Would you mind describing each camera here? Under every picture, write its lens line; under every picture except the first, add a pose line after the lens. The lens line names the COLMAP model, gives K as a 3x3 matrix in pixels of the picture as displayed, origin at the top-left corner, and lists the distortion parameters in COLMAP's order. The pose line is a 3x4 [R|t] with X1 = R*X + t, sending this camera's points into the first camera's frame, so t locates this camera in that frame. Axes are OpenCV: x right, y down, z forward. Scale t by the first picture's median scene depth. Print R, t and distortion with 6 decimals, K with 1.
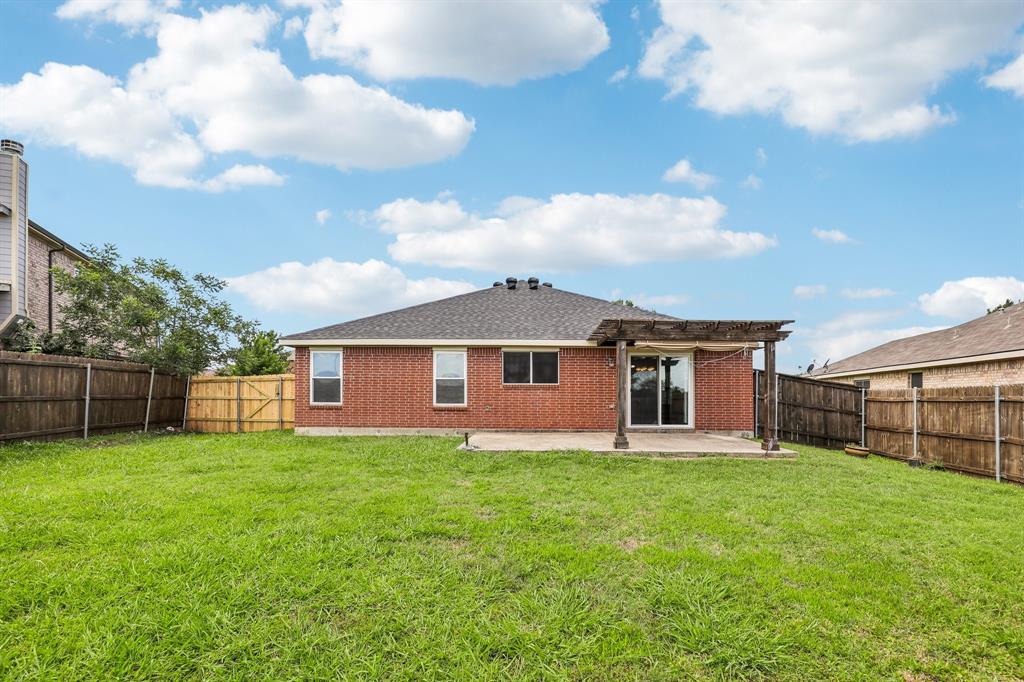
lens RADIAL K [[472.0, 0, 509.3], [0, 472.0, 350.4], [0, 0, 1]] dist [-0.035376, 0.005993]
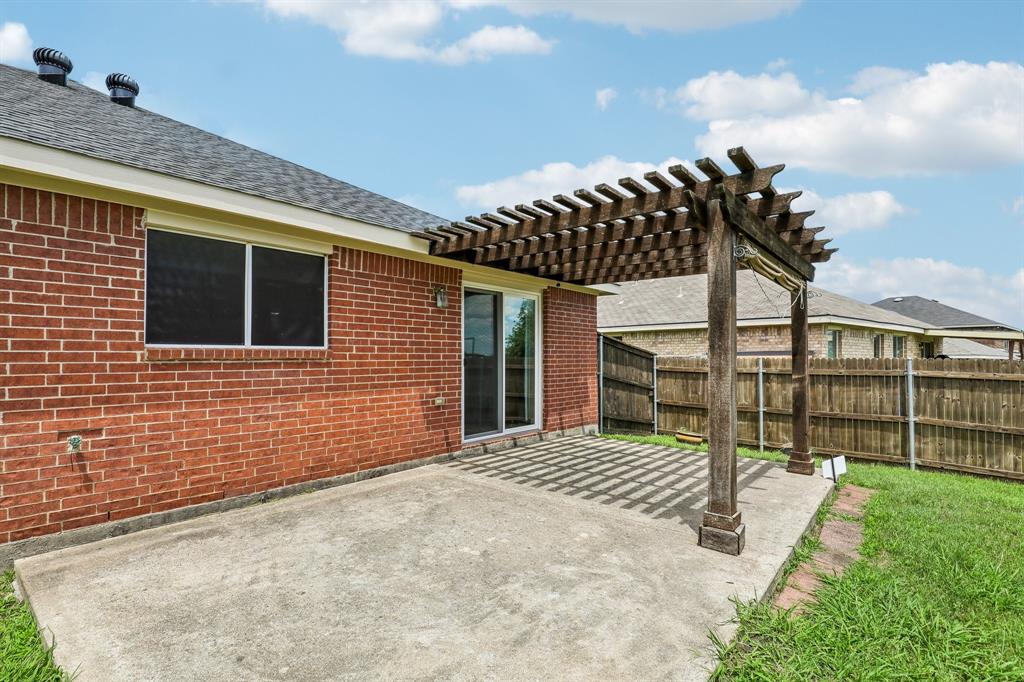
lens RADIAL K [[516.1, 0, 511.3], [0, 516.1, 342.0], [0, 0, 1]] dist [-0.008900, -0.001789]
pose [[0.629791, 0.014322, 0.776632, -0.112403], [-0.073035, 0.996492, 0.040850, 0.040469], [-0.773323, -0.082448, 0.628628, 0.651482]]
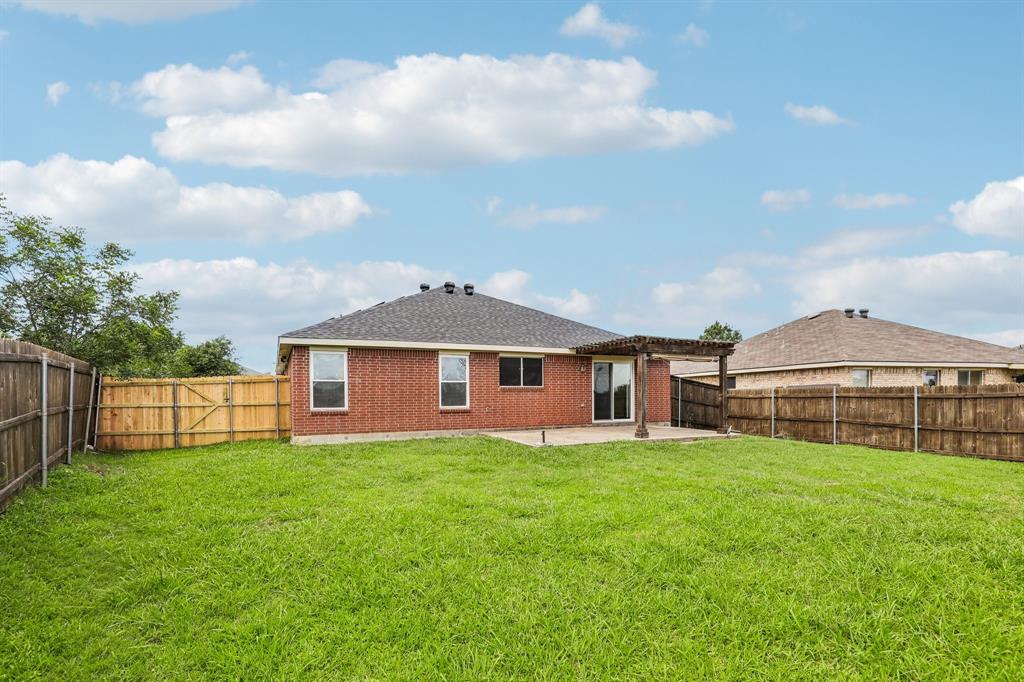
lens RADIAL K [[472.0, 0, 508.4], [0, 472.0, 342.6], [0, 0, 1]] dist [-0.035376, 0.005993]
pose [[0.899987, 0.035328, 0.434483, -0.478800], [-0.028725, 0.999351, -0.021758, -0.008771], [-0.434969, 0.007102, 0.900417, 0.002368]]
